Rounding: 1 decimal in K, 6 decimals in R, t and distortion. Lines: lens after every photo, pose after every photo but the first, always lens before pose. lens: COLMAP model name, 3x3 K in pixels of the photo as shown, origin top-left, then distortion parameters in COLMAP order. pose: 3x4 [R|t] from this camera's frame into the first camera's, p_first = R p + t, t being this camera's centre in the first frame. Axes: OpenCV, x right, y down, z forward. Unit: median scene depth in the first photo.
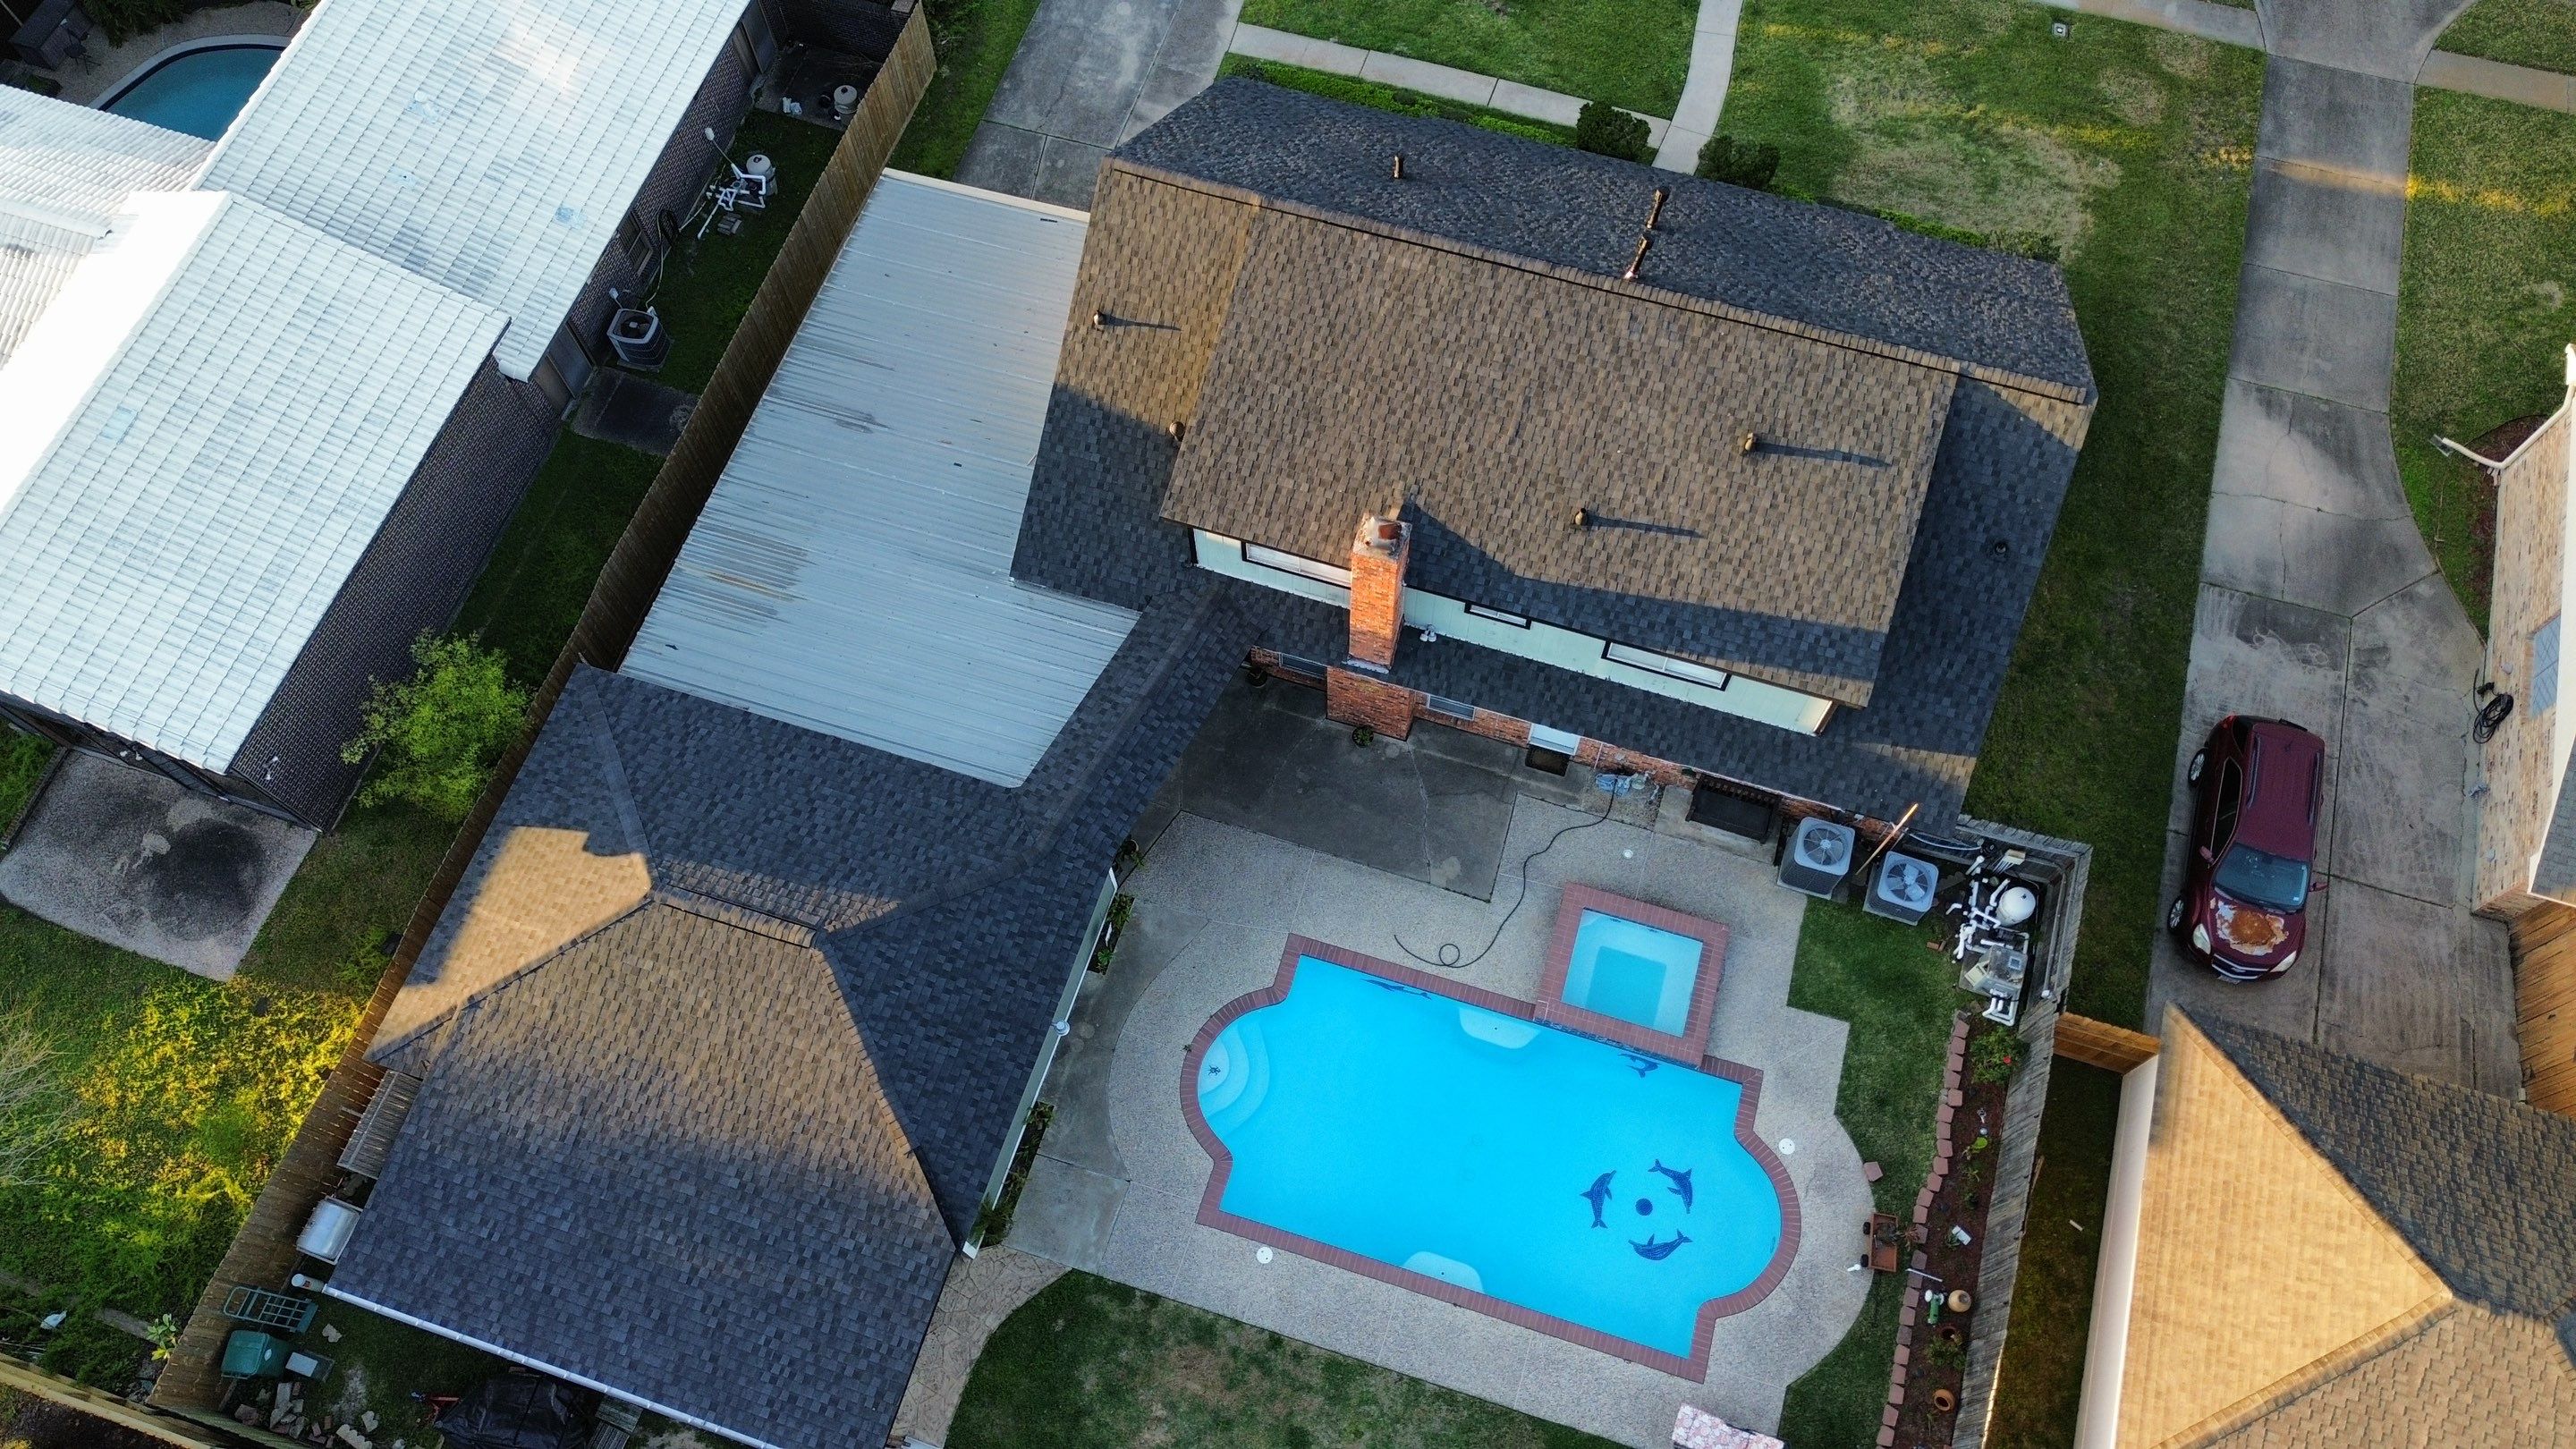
lens RADIAL K [[1819.1, 0, 1284.0], [0, 1819.1, 715.7], [0, 0, 1]] dist [0.069515, -0.059050]
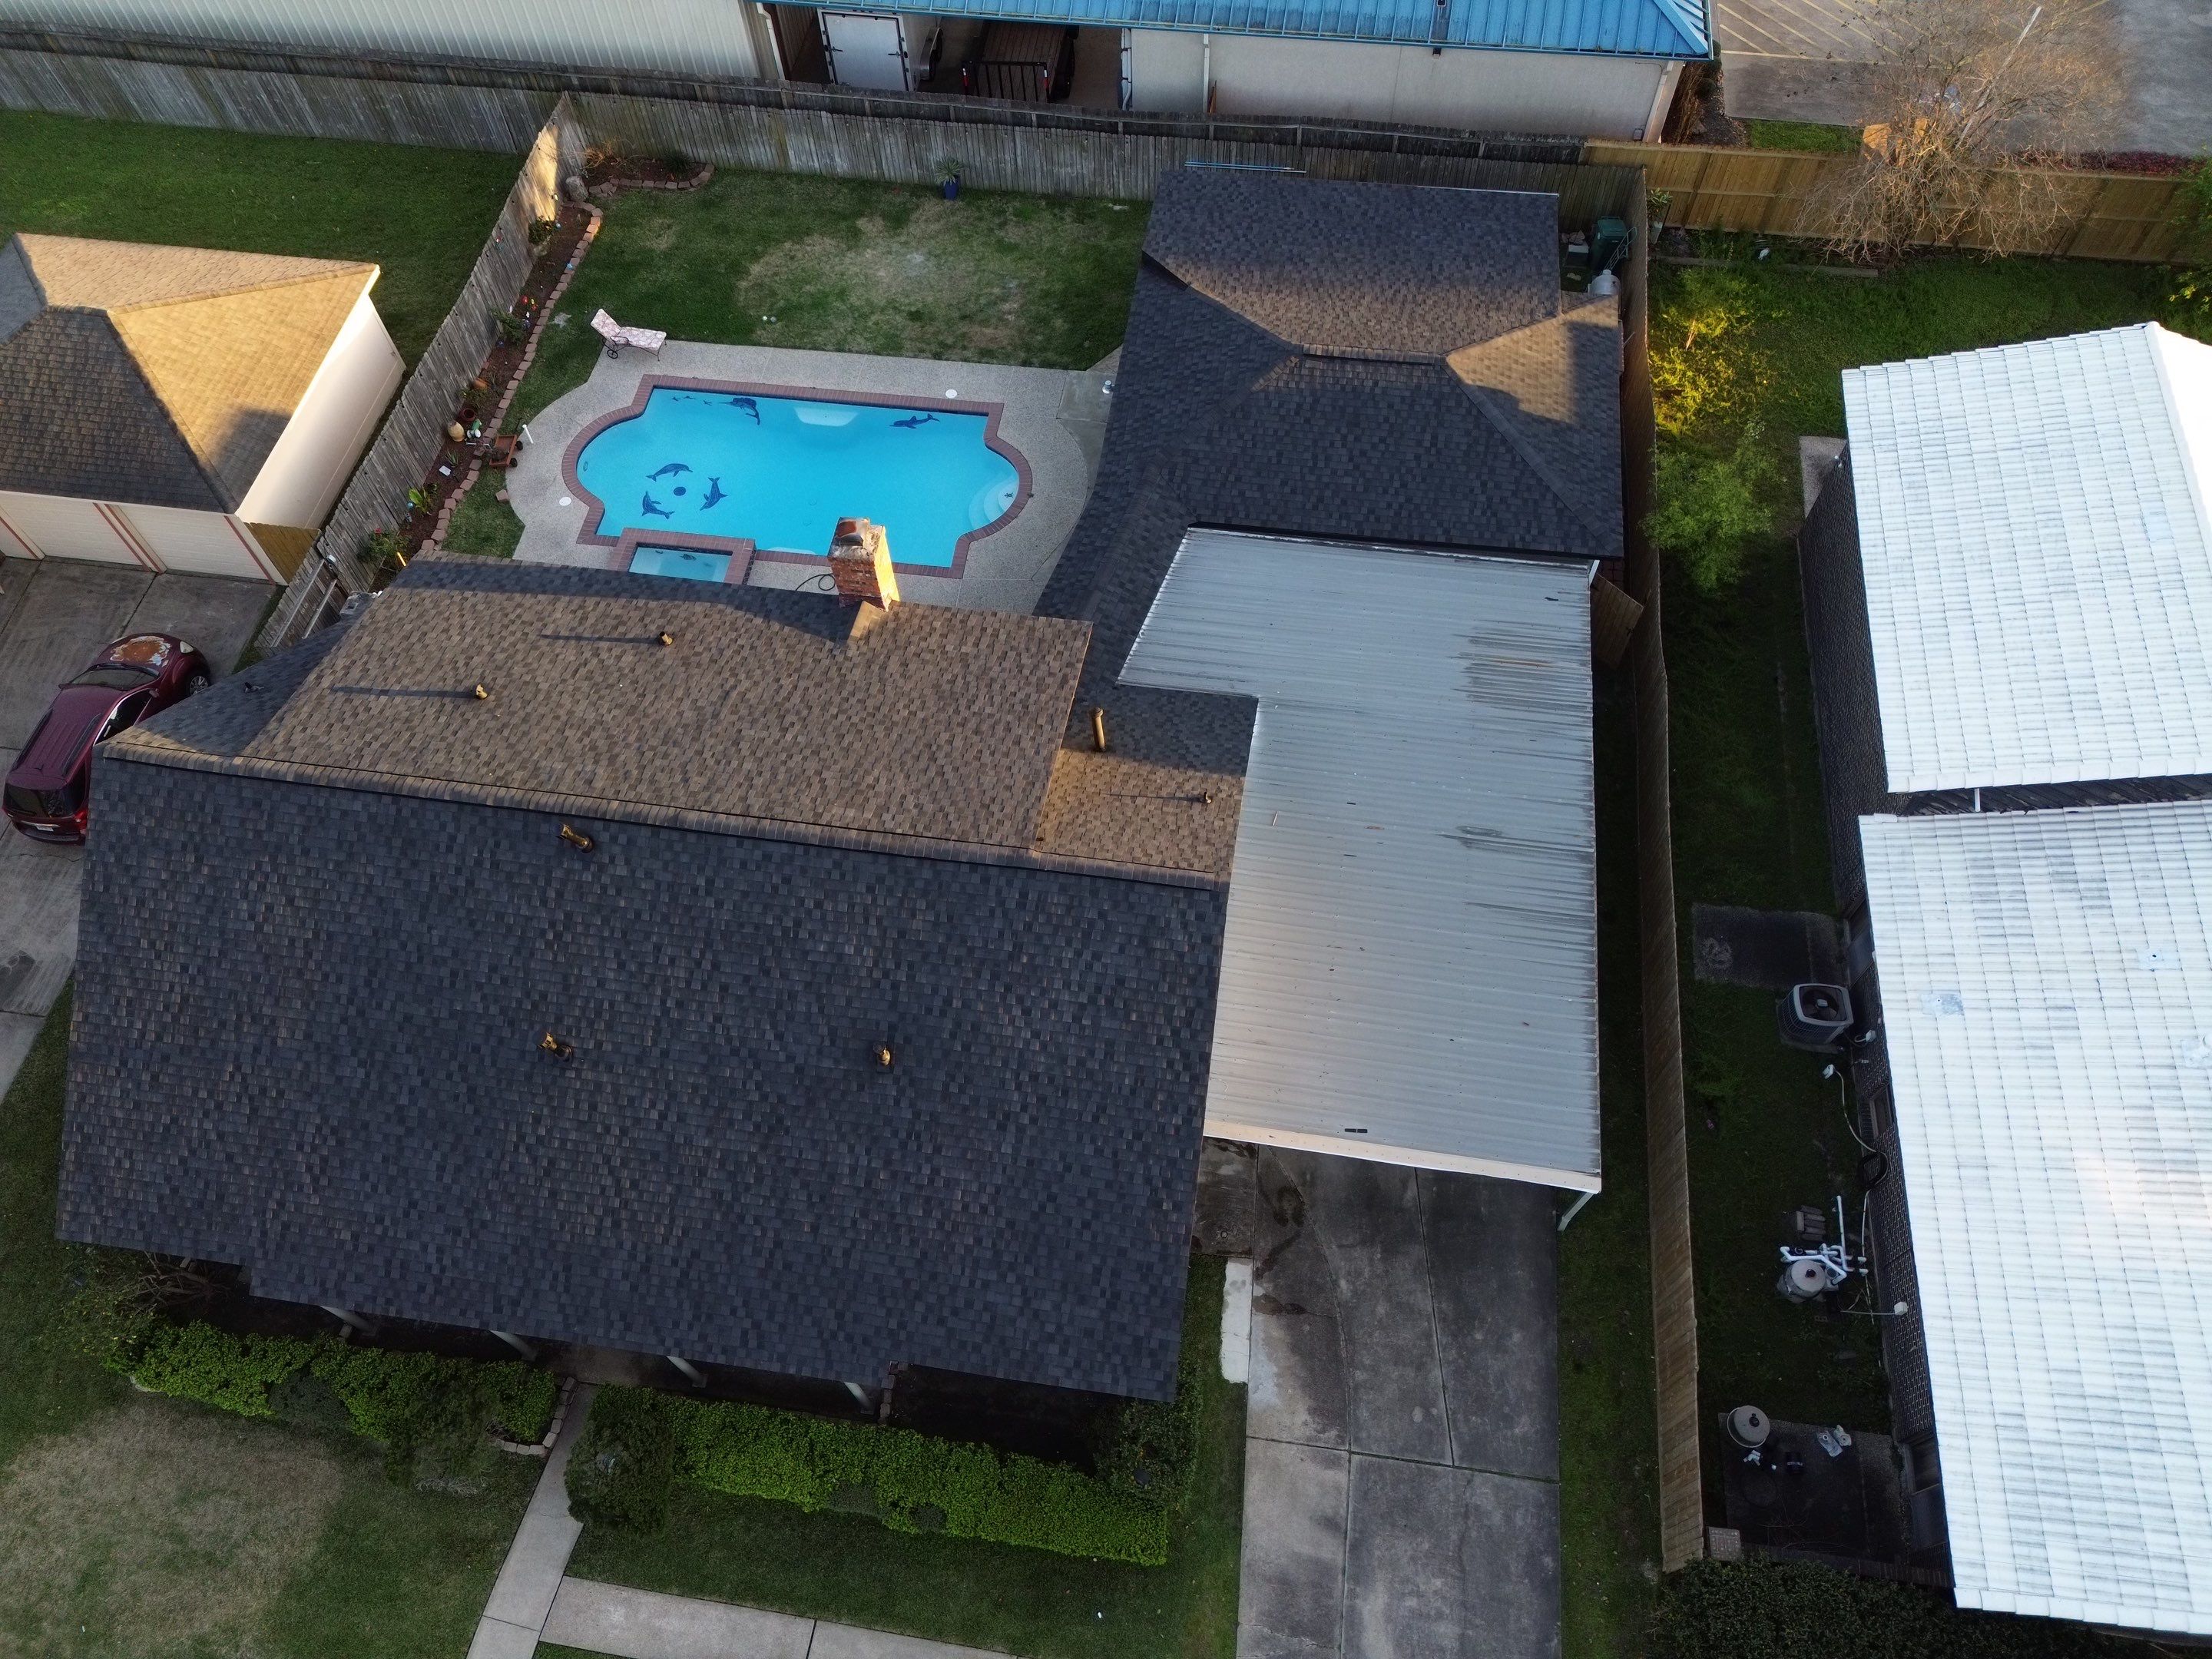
lens RADIAL K [[1555.2, 0, 1108.2], [0, 1555.2, 822.8], [0, 0, 1]] dist [0.062267, -0.050860]
pose [[-0.985178, 0.165061, -0.046677, -0.018404], [-0.130224, -0.542579, 0.829849, -0.869455], [0.111650, 0.823628, 0.556032, 0.605493]]
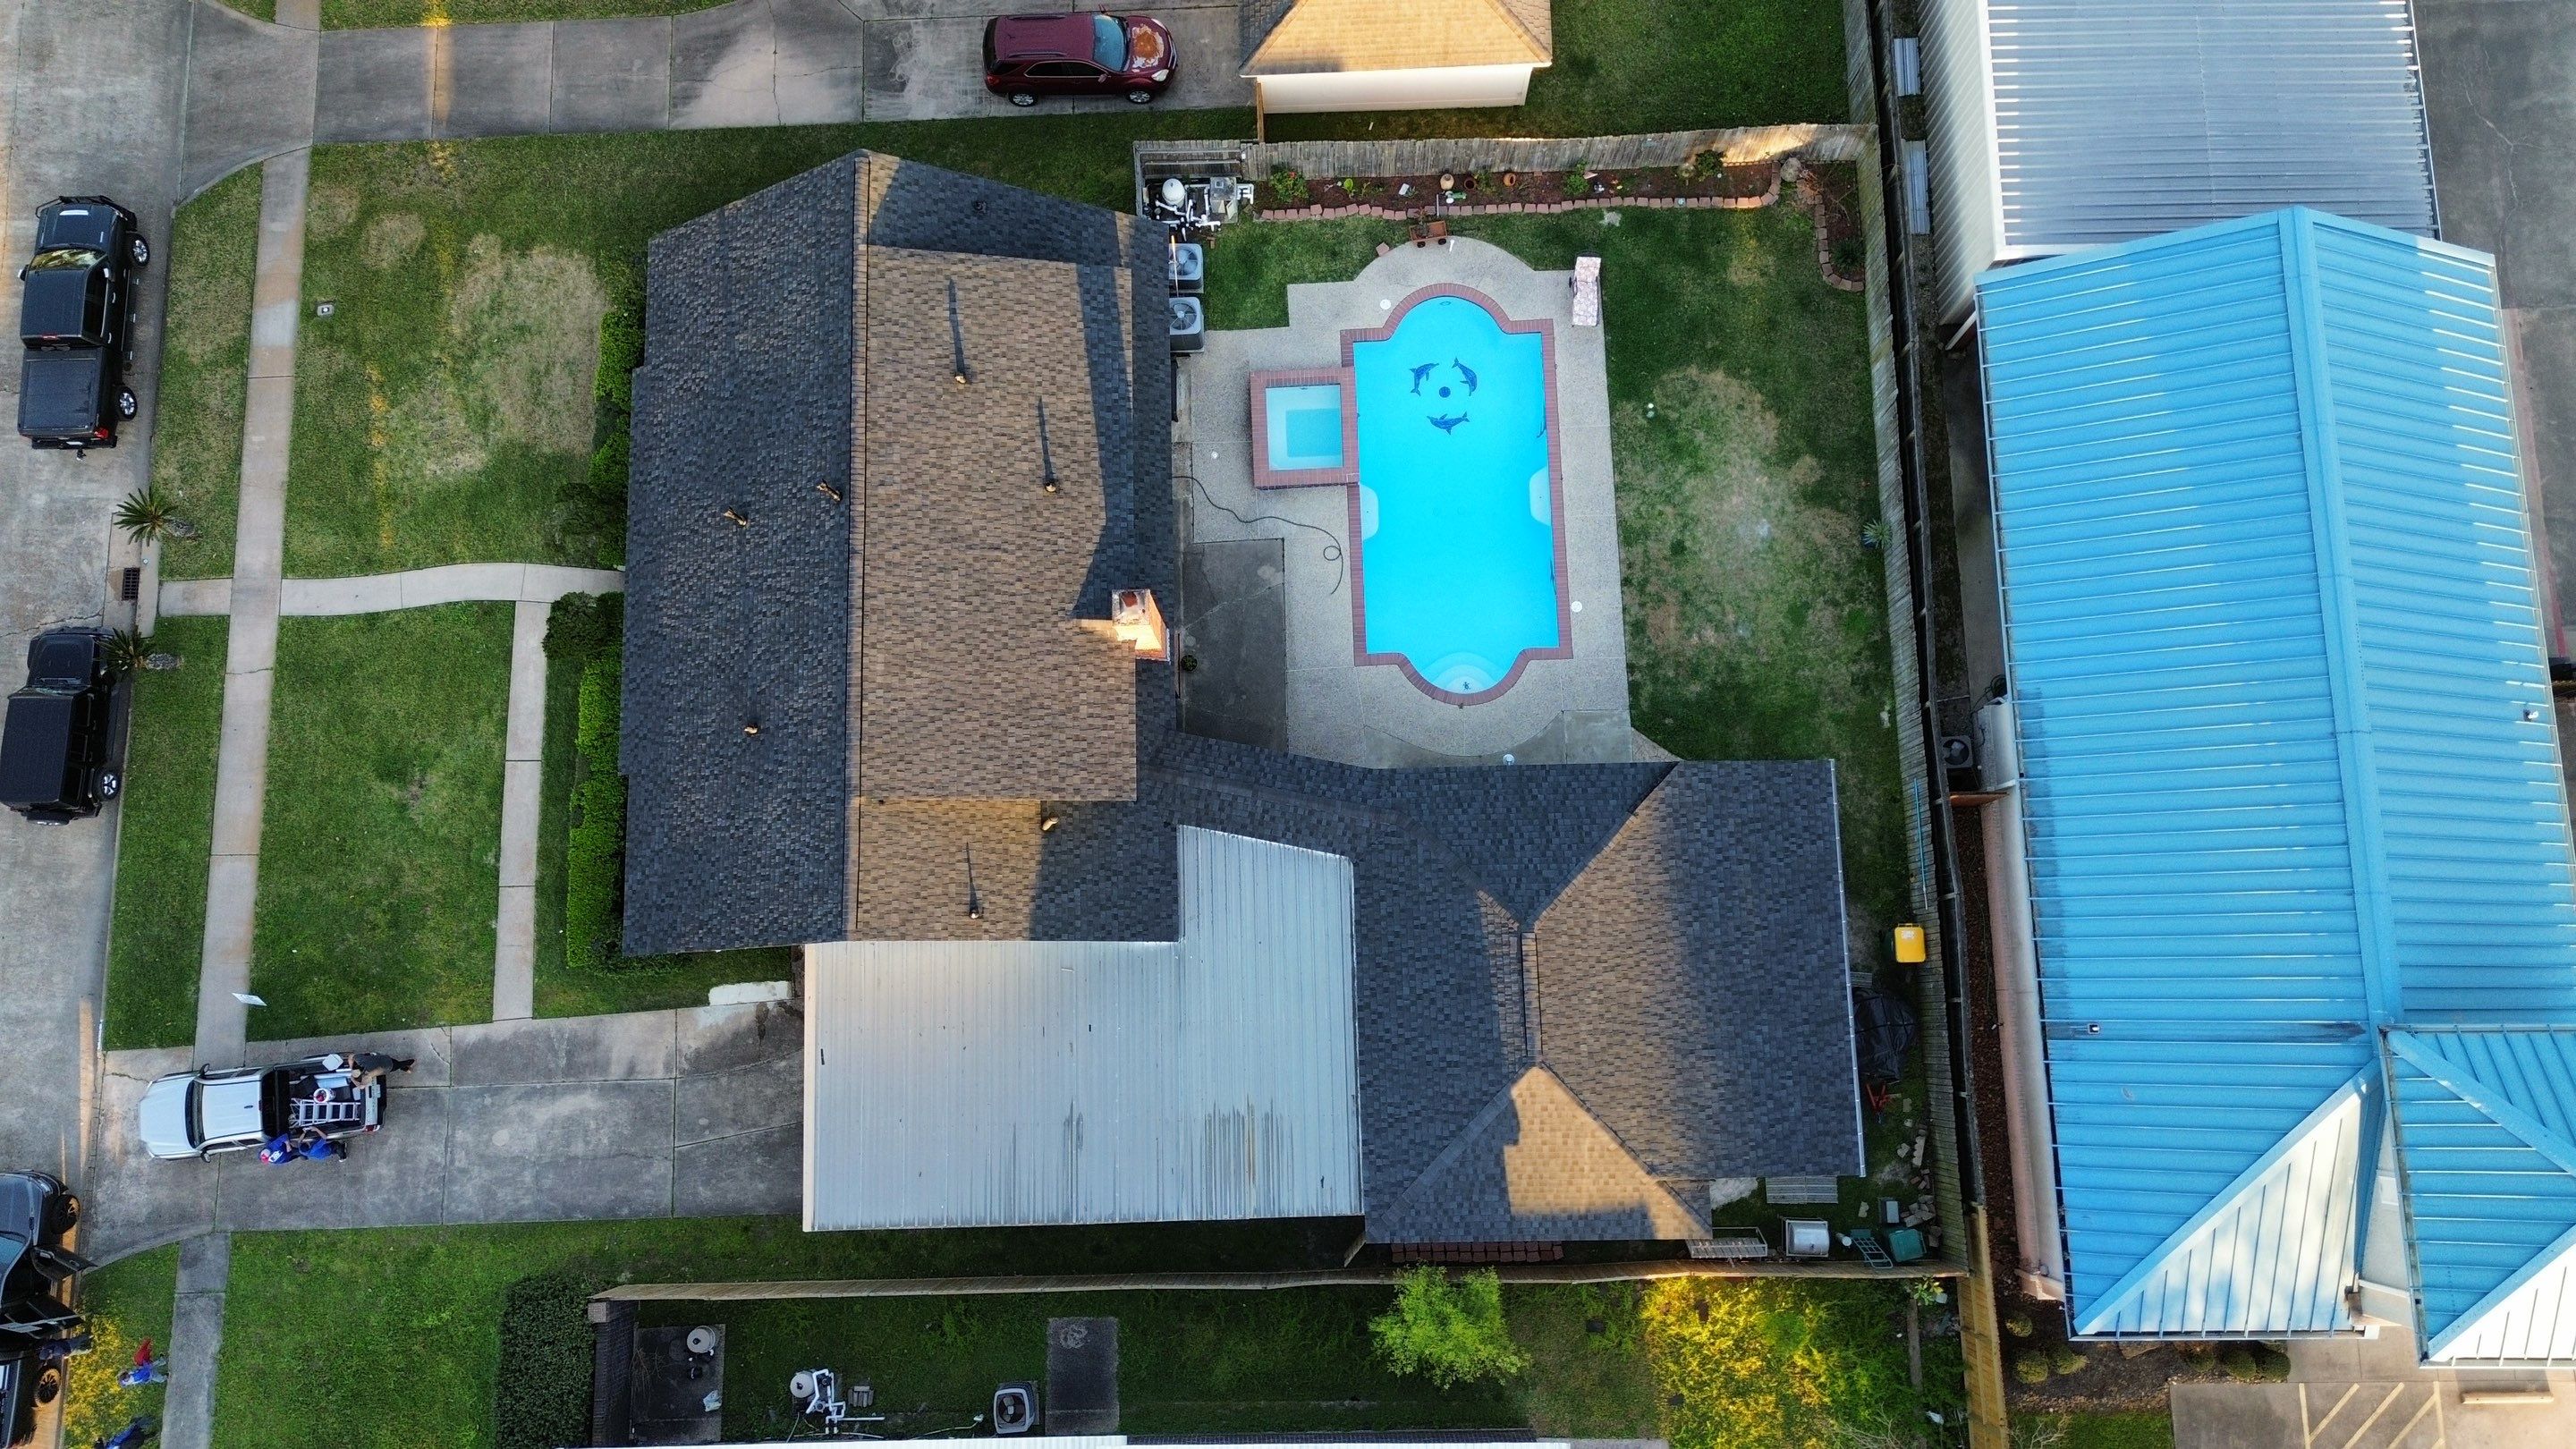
lens RADIAL K [[1819.1, 0, 1285.5], [0, 1819.1, 723.6], [0, 0, 1]] dist [0.069515, -0.059050]
pose [[-0.328488, -0.926649, 0.182803, -0.279291], [0.872491, -0.223579, 0.434478, -0.546380], [-0.361738, 0.302214, 0.881936, -0.163095]]
